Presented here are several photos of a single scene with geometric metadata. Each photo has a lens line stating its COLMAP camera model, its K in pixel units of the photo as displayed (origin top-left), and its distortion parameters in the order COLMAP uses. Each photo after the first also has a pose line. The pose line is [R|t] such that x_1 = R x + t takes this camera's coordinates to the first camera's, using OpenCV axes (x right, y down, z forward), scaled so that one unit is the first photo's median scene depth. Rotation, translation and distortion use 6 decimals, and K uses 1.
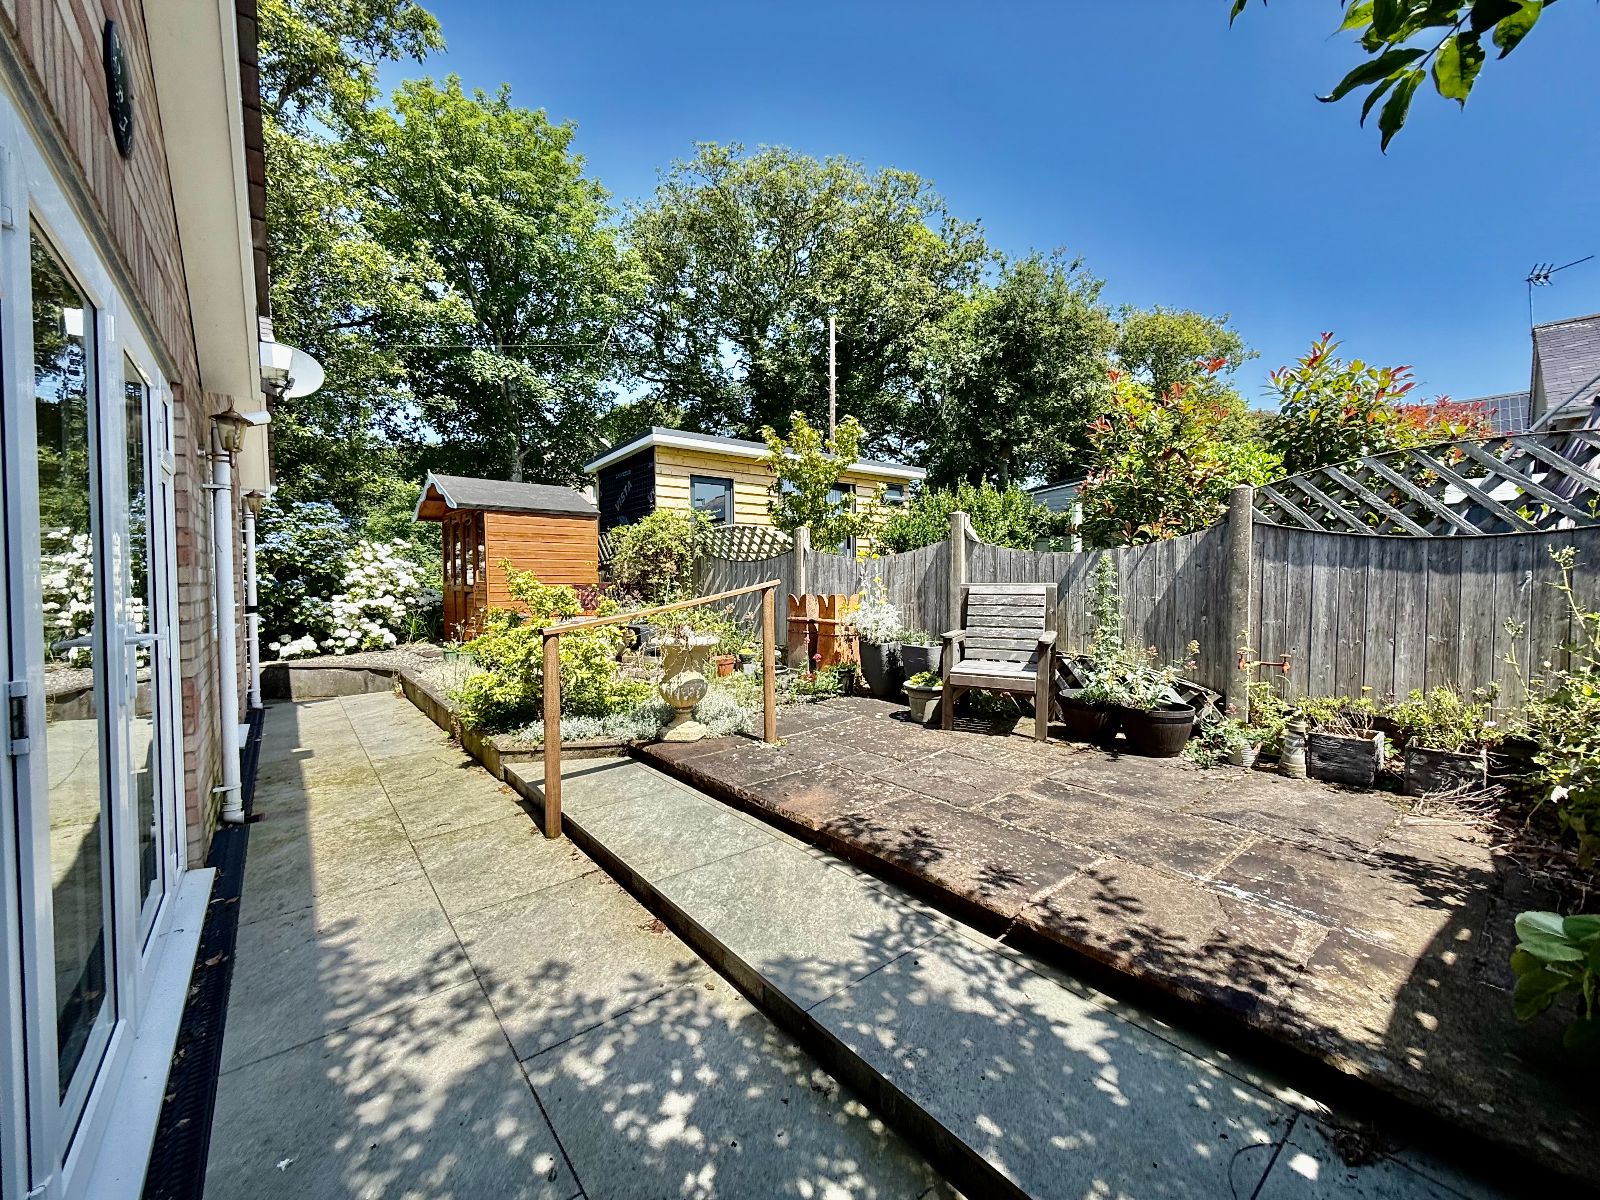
lens RADIAL K [[635.4, 0, 803.4], [0, 635.4, 599.4], [0, 0, 1]] dist [0.001346, -0.000270]
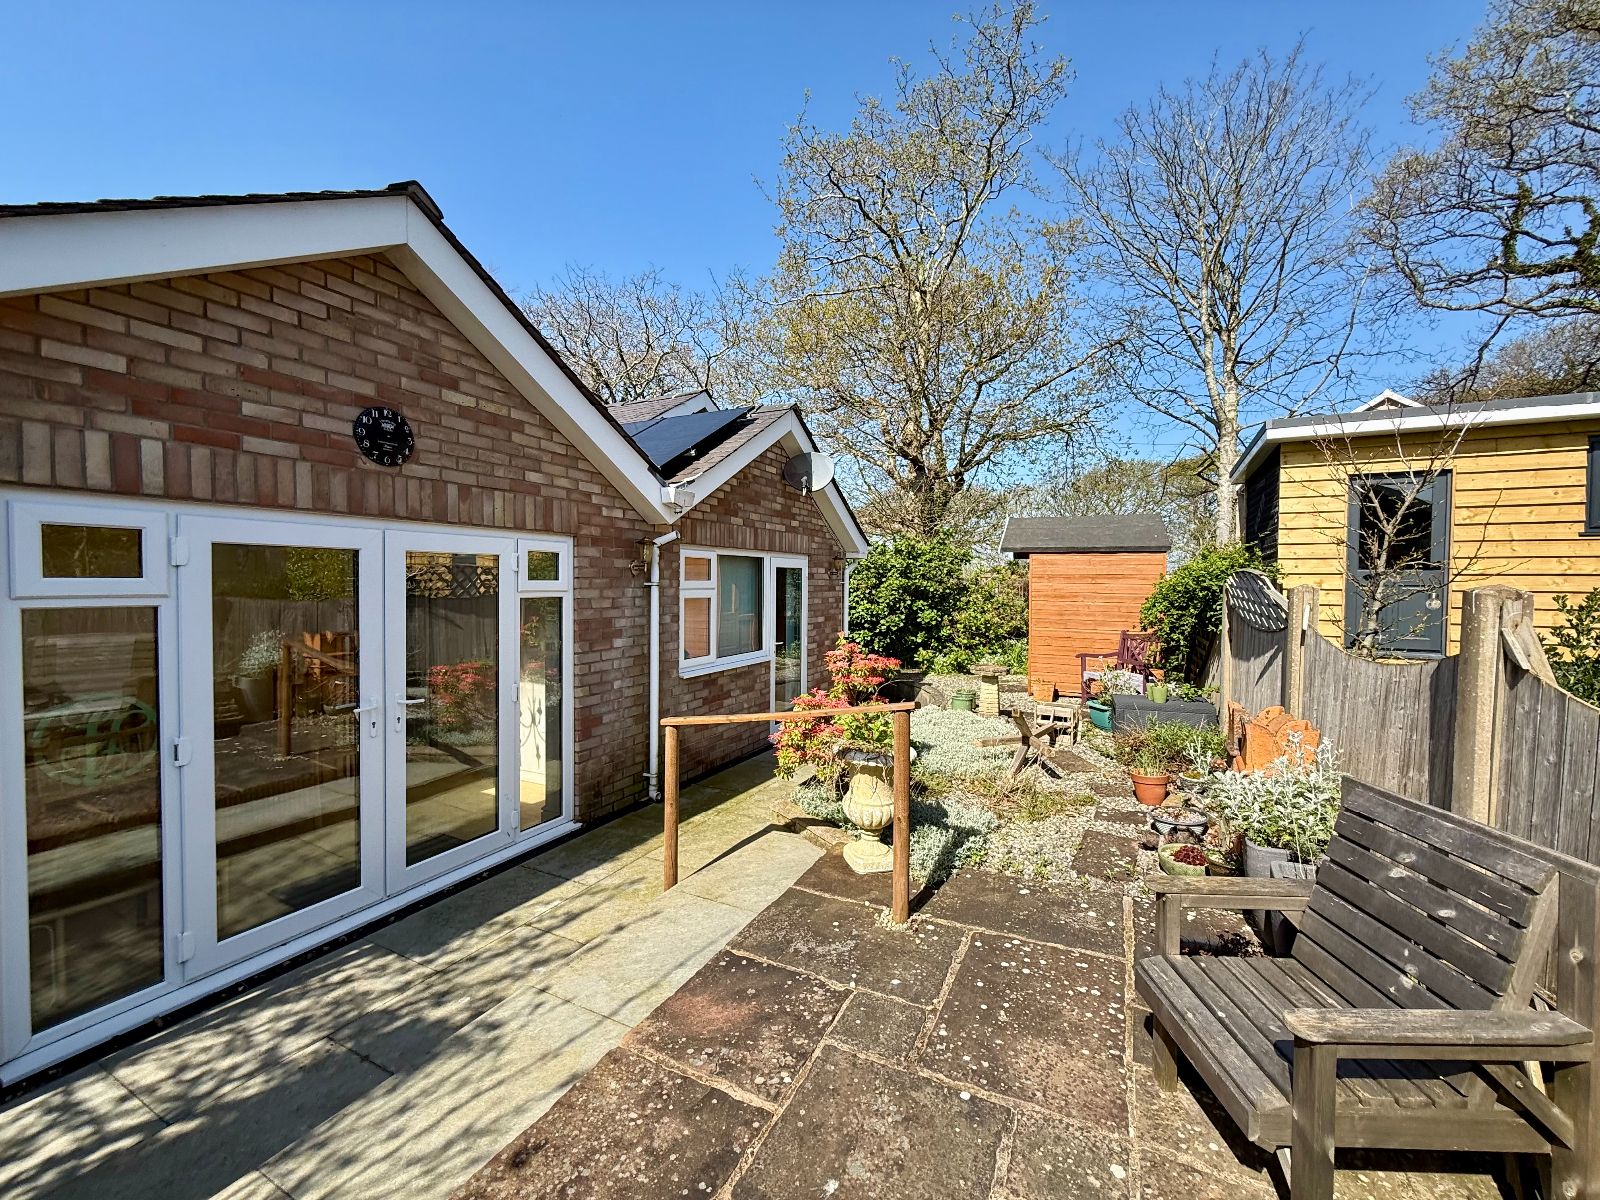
lens RADIAL K [[635.4, 0, 803.4], [0, 635.4, 599.4], [0, 0, 1]] dist [0.001346, -0.000270]
pose [[0.404308, 0.035224, -0.913944, 0.656259], [-0.040945, 0.998953, 0.020387, -0.181843], [0.913706, 0.029179, 0.405327, 0.688032]]
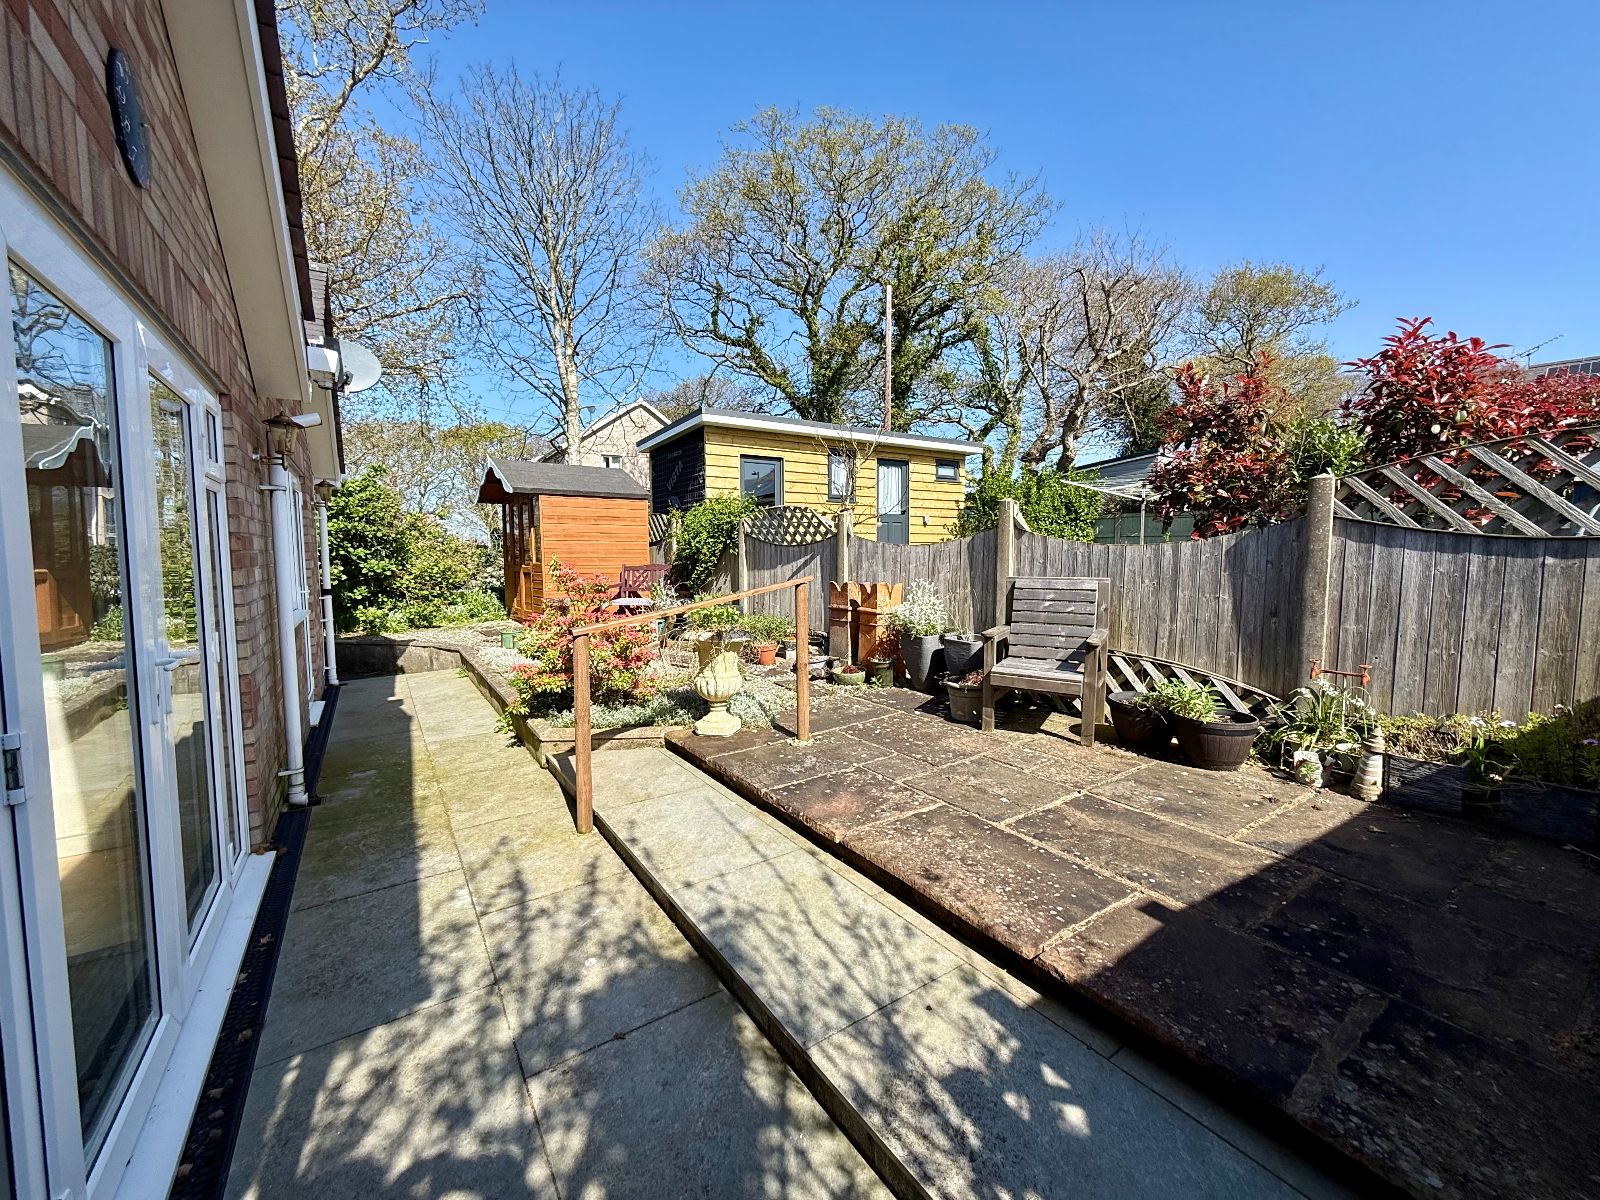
lens RADIAL K [[635.4, 0, 803.4], [0, 635.4, 599.4], [0, 0, 1]] dist [0.001346, -0.000270]
pose [[0.995885, 0.008324, -0.090239, 0.041154], [-0.004377, 0.999029, 0.043842, -0.042208], [0.090516, -0.043267, 0.994955, 0.029662]]
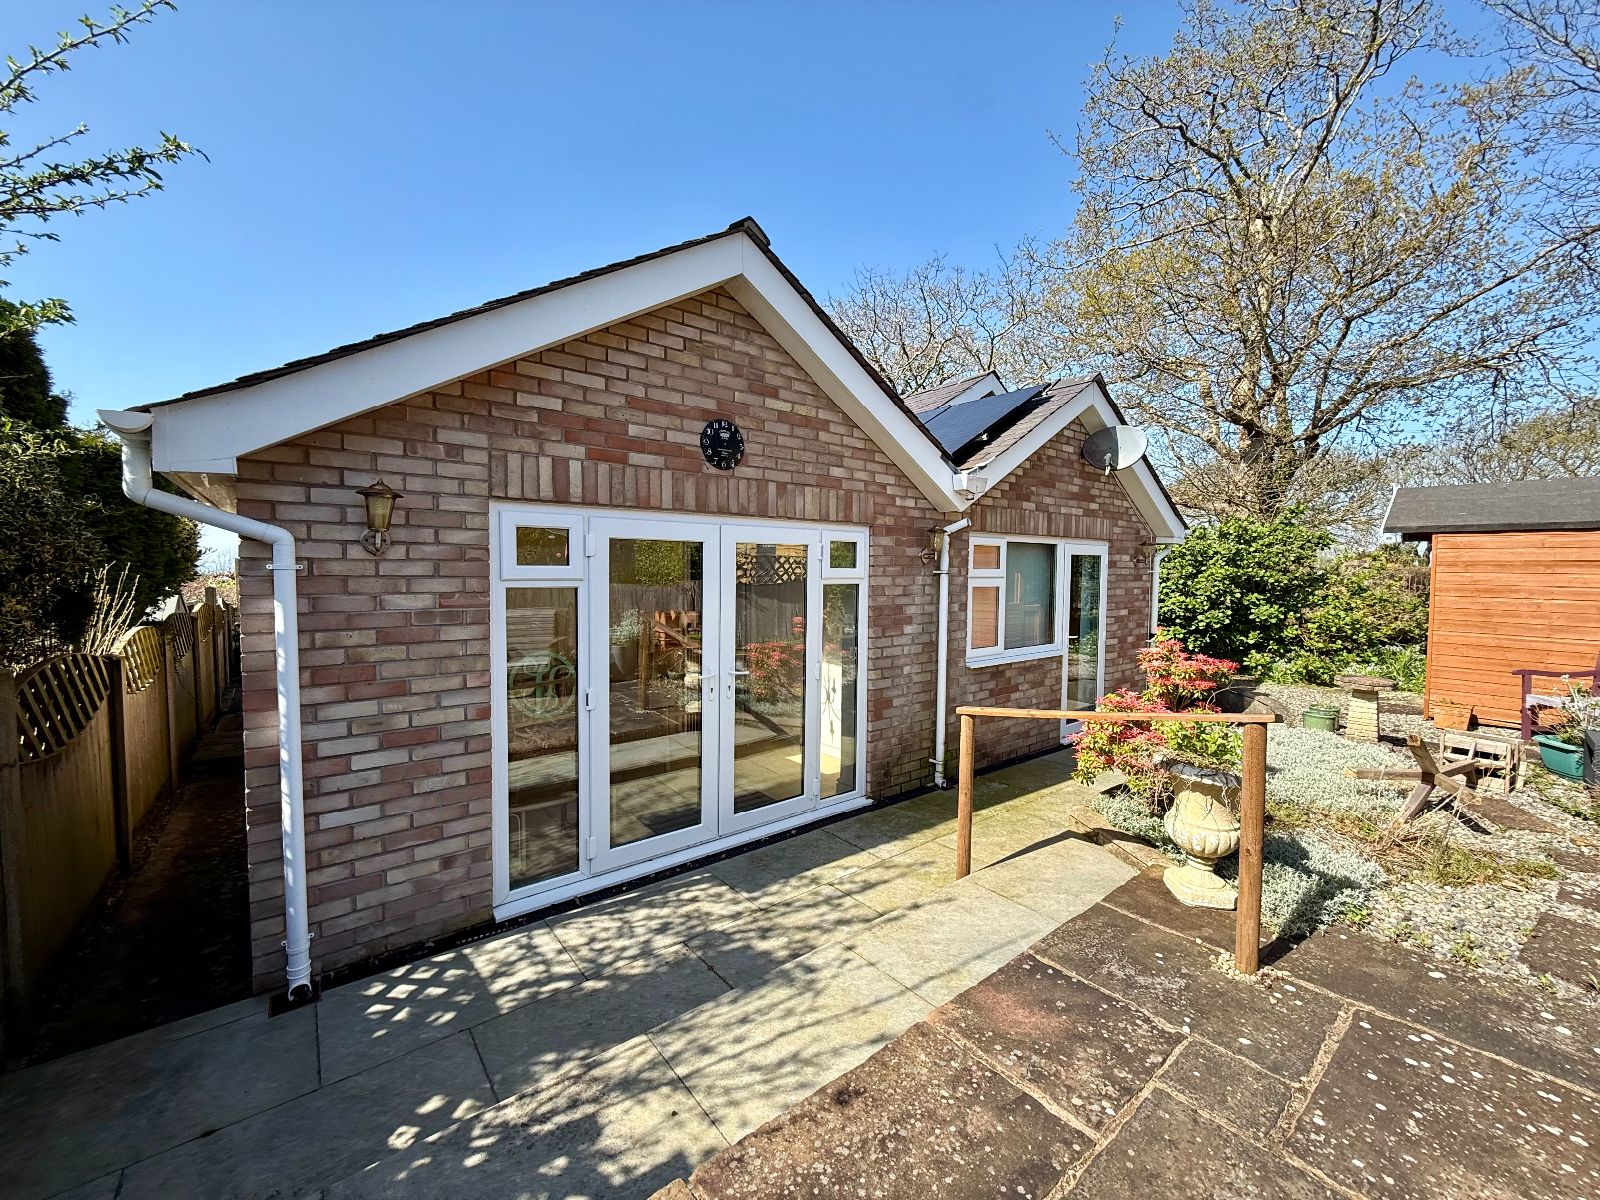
lens RADIAL K [[635.4, 0, 803.4], [0, 635.4, 599.4], [0, 0, 1]] dist [0.001346, -0.000270]
pose [[-0.006992, 0.055149, -0.998454, 0.645331], [-0.042409, 0.997563, 0.055397, -0.177766], [0.999076, 0.042731, -0.004636, 0.650139]]
